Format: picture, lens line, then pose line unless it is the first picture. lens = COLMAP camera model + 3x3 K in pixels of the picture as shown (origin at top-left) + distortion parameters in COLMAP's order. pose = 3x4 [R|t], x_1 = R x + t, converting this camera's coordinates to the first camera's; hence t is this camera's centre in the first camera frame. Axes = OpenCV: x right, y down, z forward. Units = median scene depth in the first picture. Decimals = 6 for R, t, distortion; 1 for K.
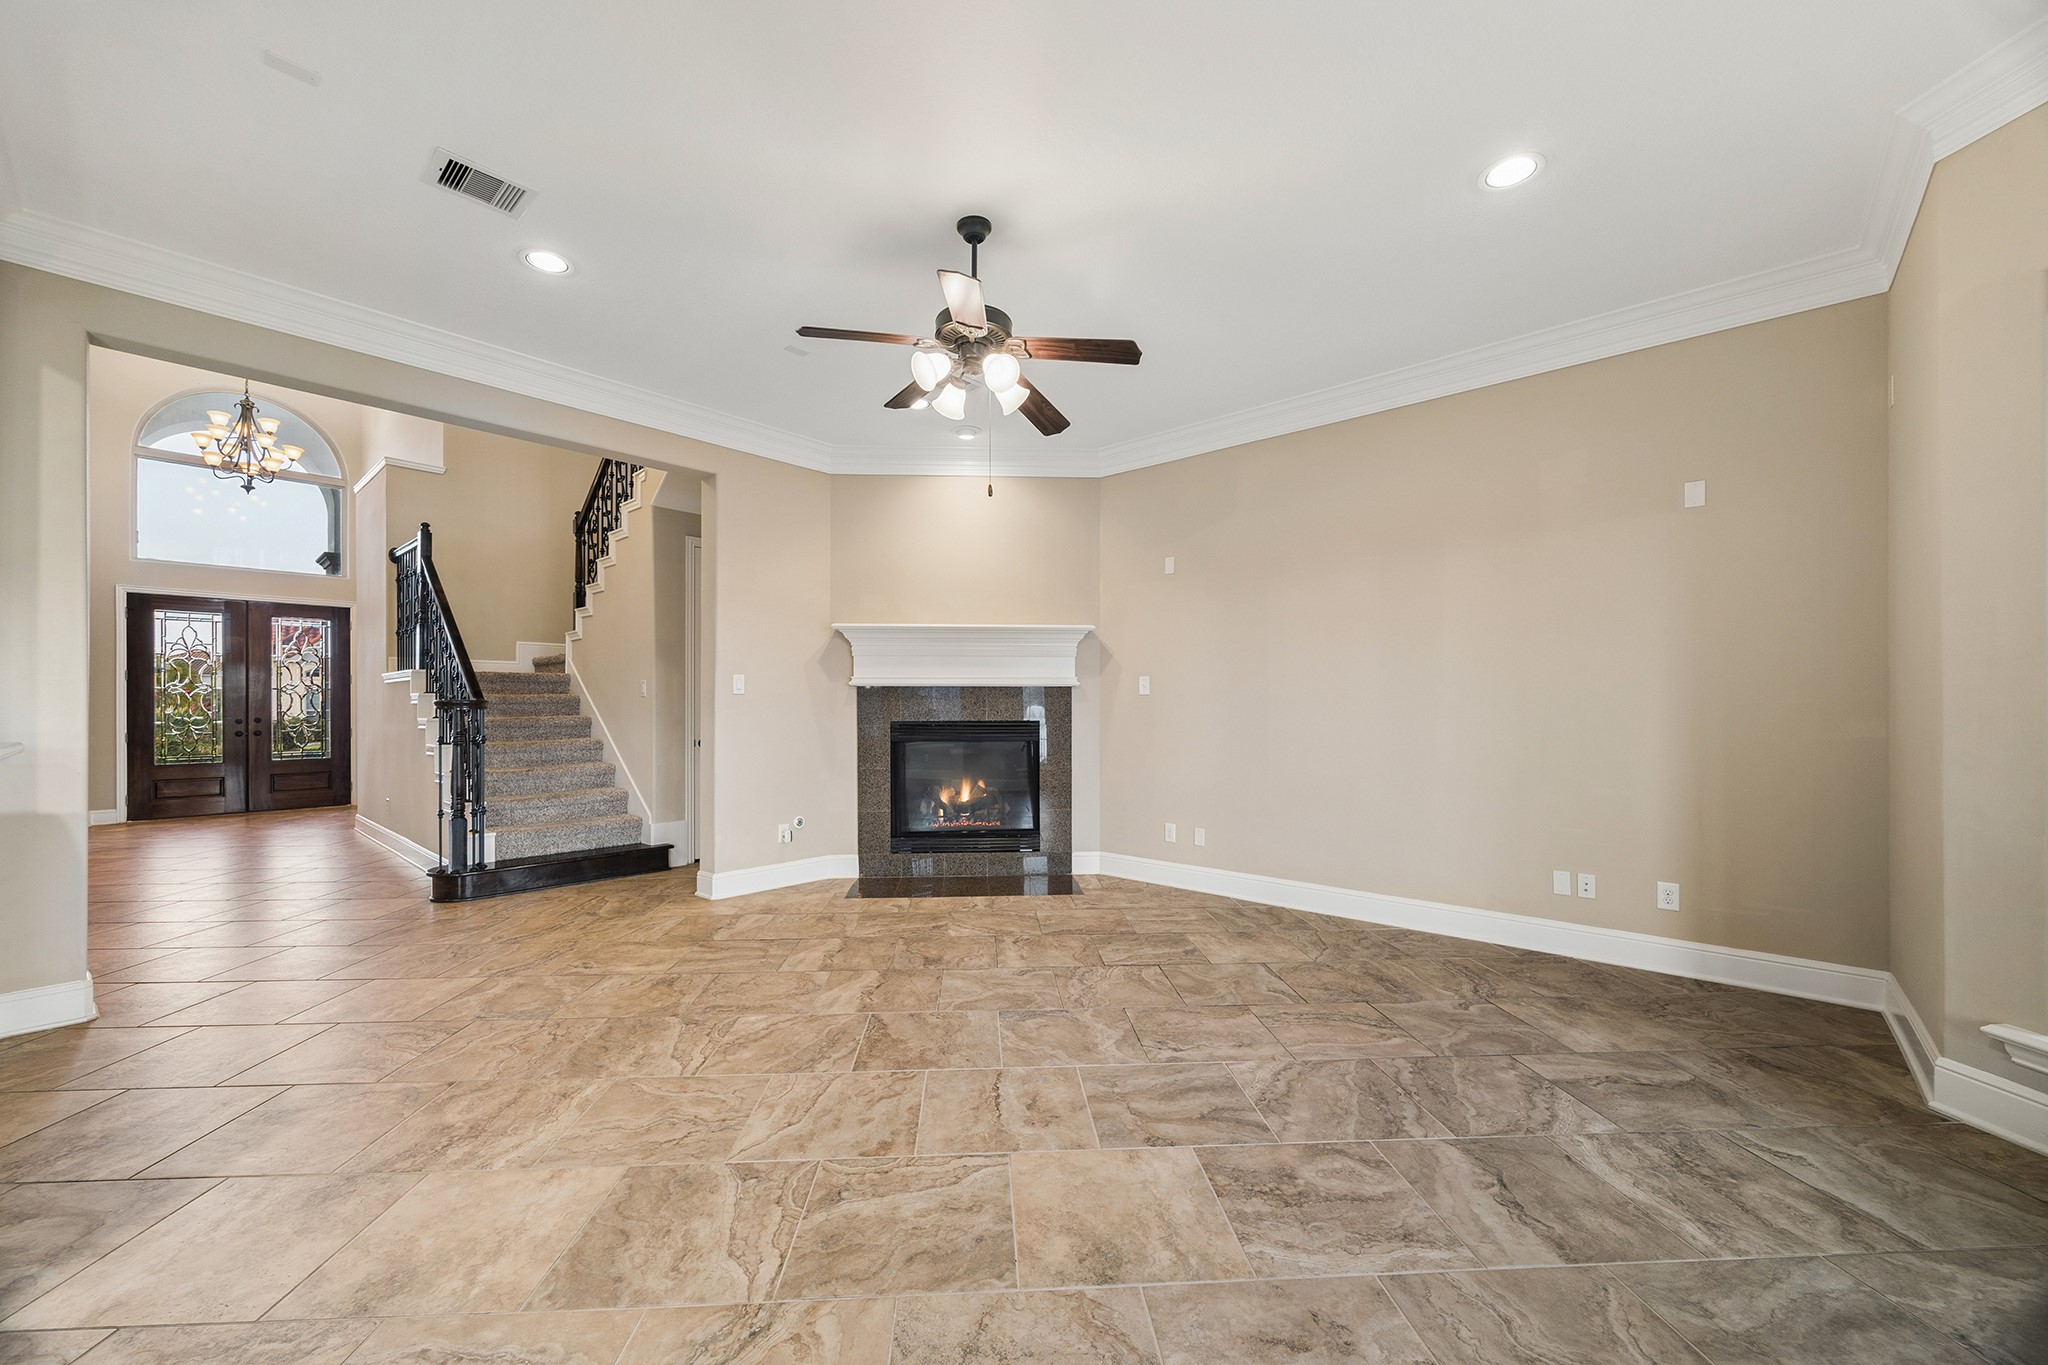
lens RADIAL K [[790.0, 0, 1023.4], [0, 790.0, 703.8], [0, 0, 1]] dist [-0.001080, -0.000295]
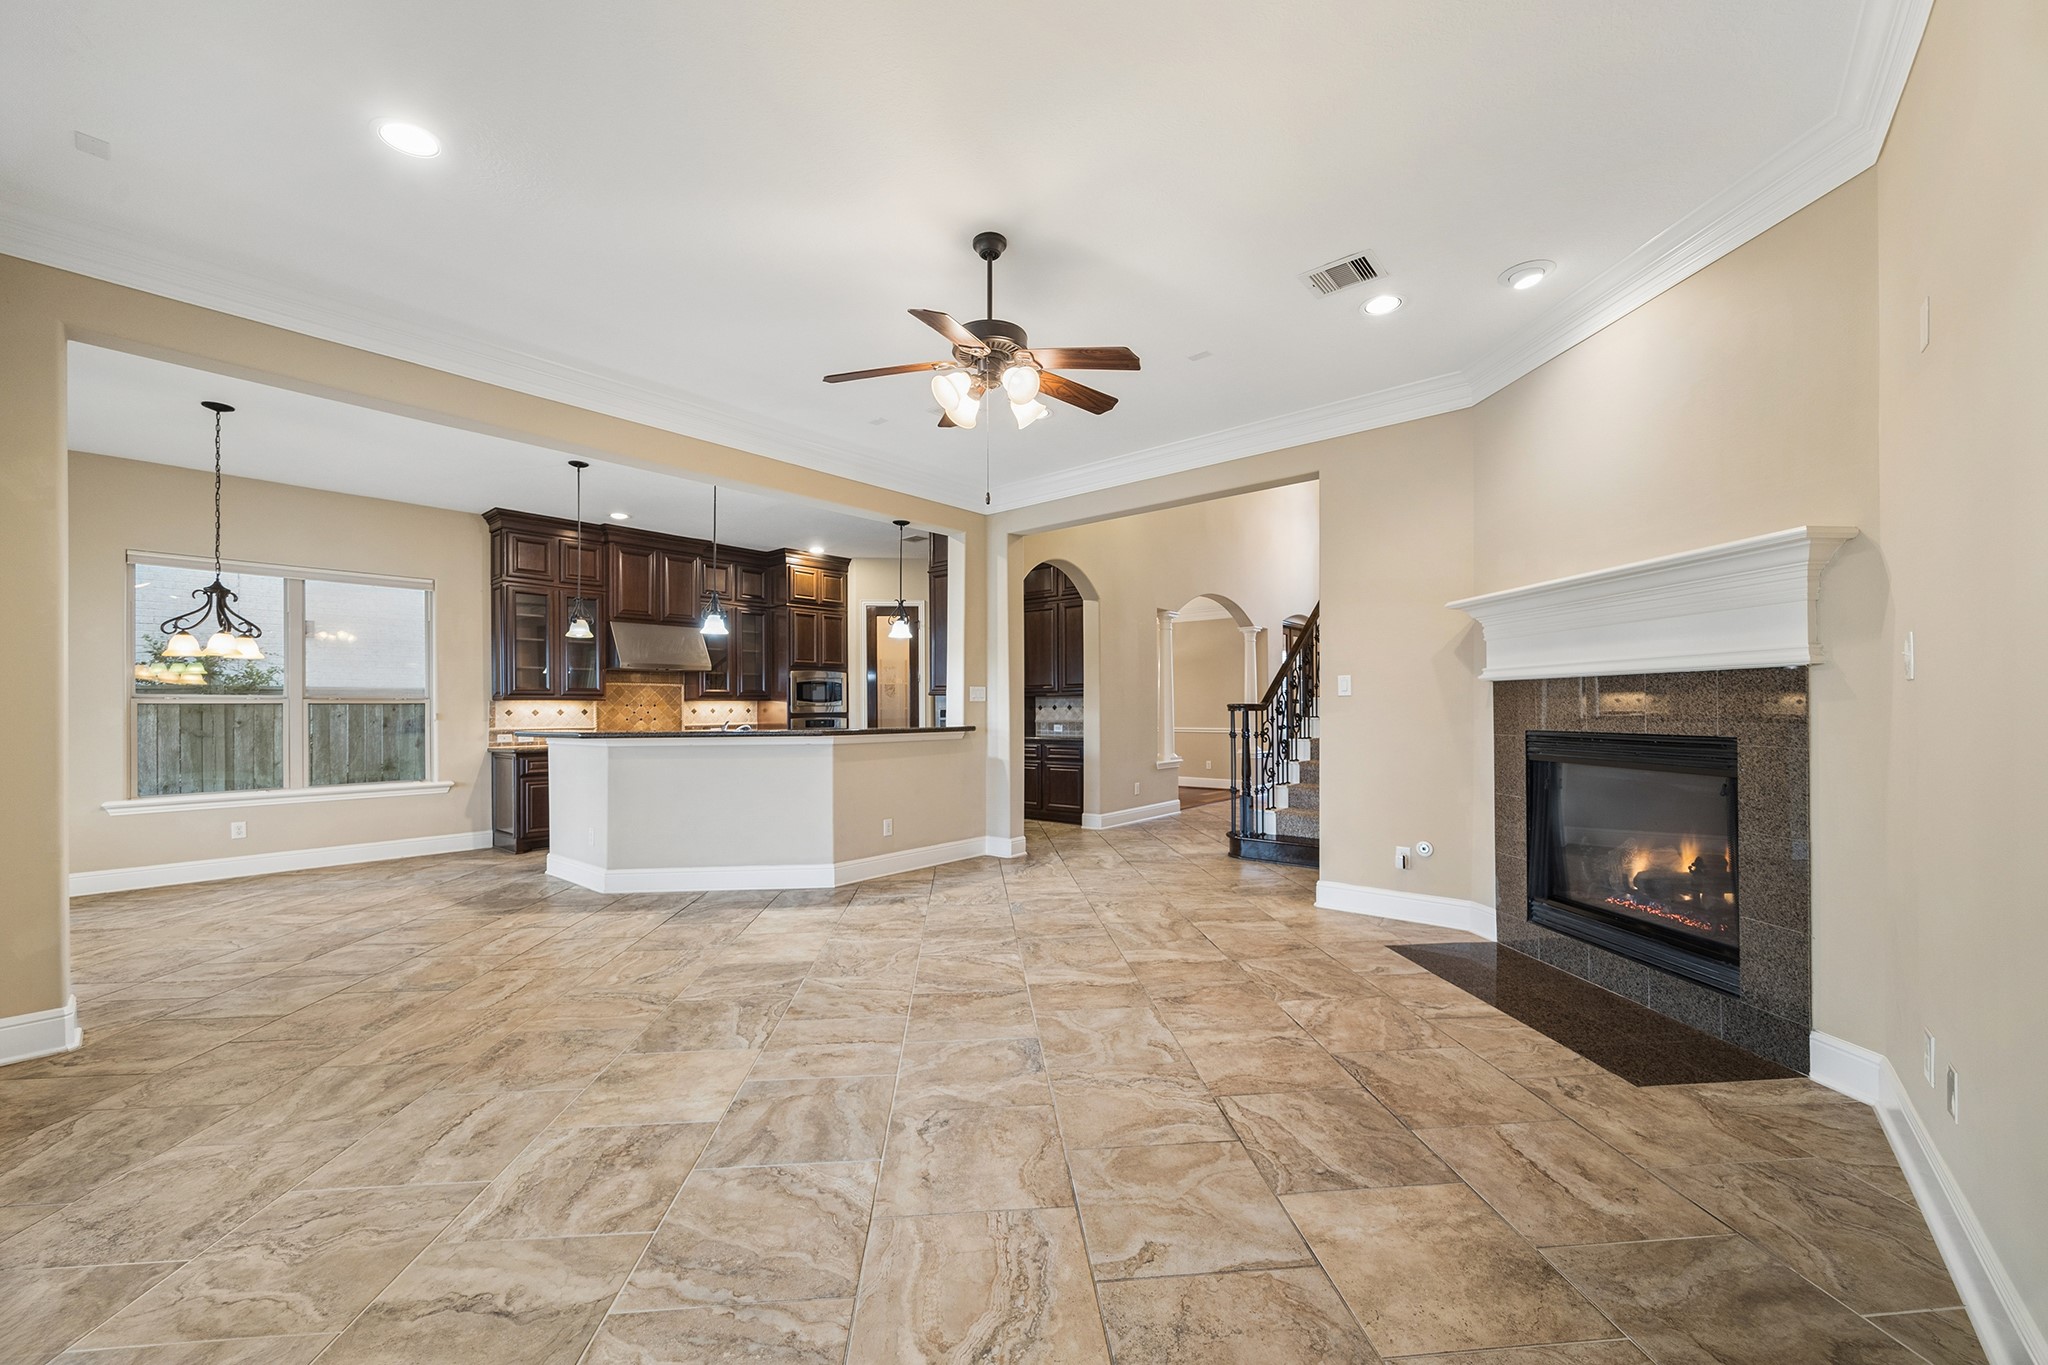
lens RADIAL K [[772.1, 0, 1031.0], [0, 772.1, 707.6], [0, 0, 1]] dist [-0.002172, -0.000436]
pose [[0.034590, 0.000094, -0.999402, 0.821034], [0.010969, 0.999940, 0.000474, -0.009223], [0.999341, -0.010979, 0.034587, 0.880489]]
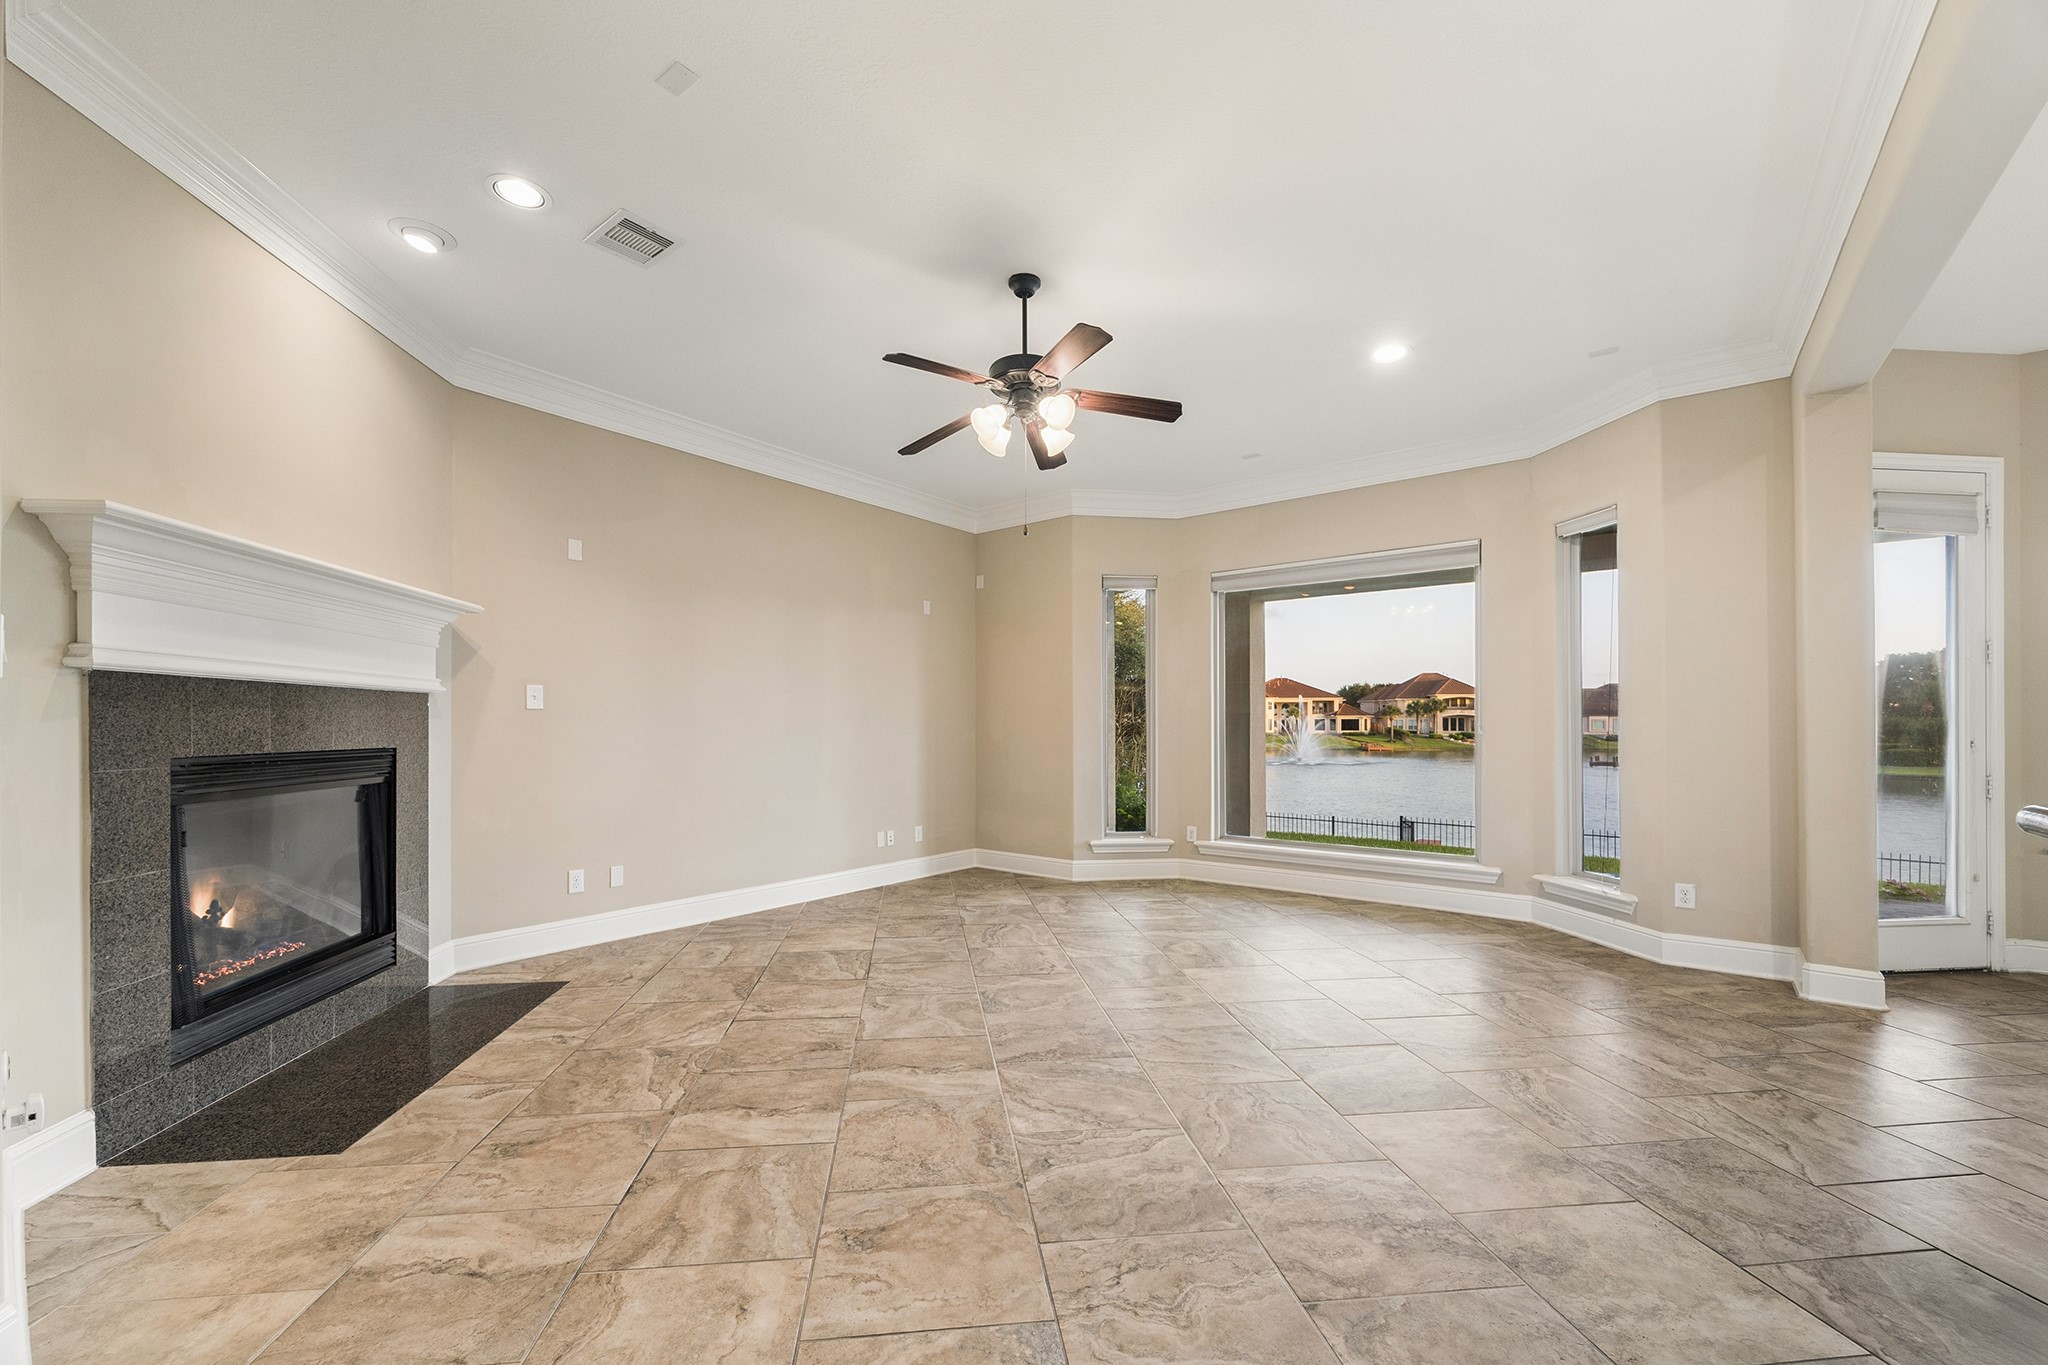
lens RADIAL K [[806.1, 0, 987.2], [0, 806.1, 724.6], [0, 0, 1]] dist [-0.000218, 0.000197]
pose [[-0.040005, 0.003855, 0.999192, -1.010019], [-0.003441, 0.999986, -0.003996, 0.007492], [-0.999194, -0.003599, -0.039992, 0.949994]]
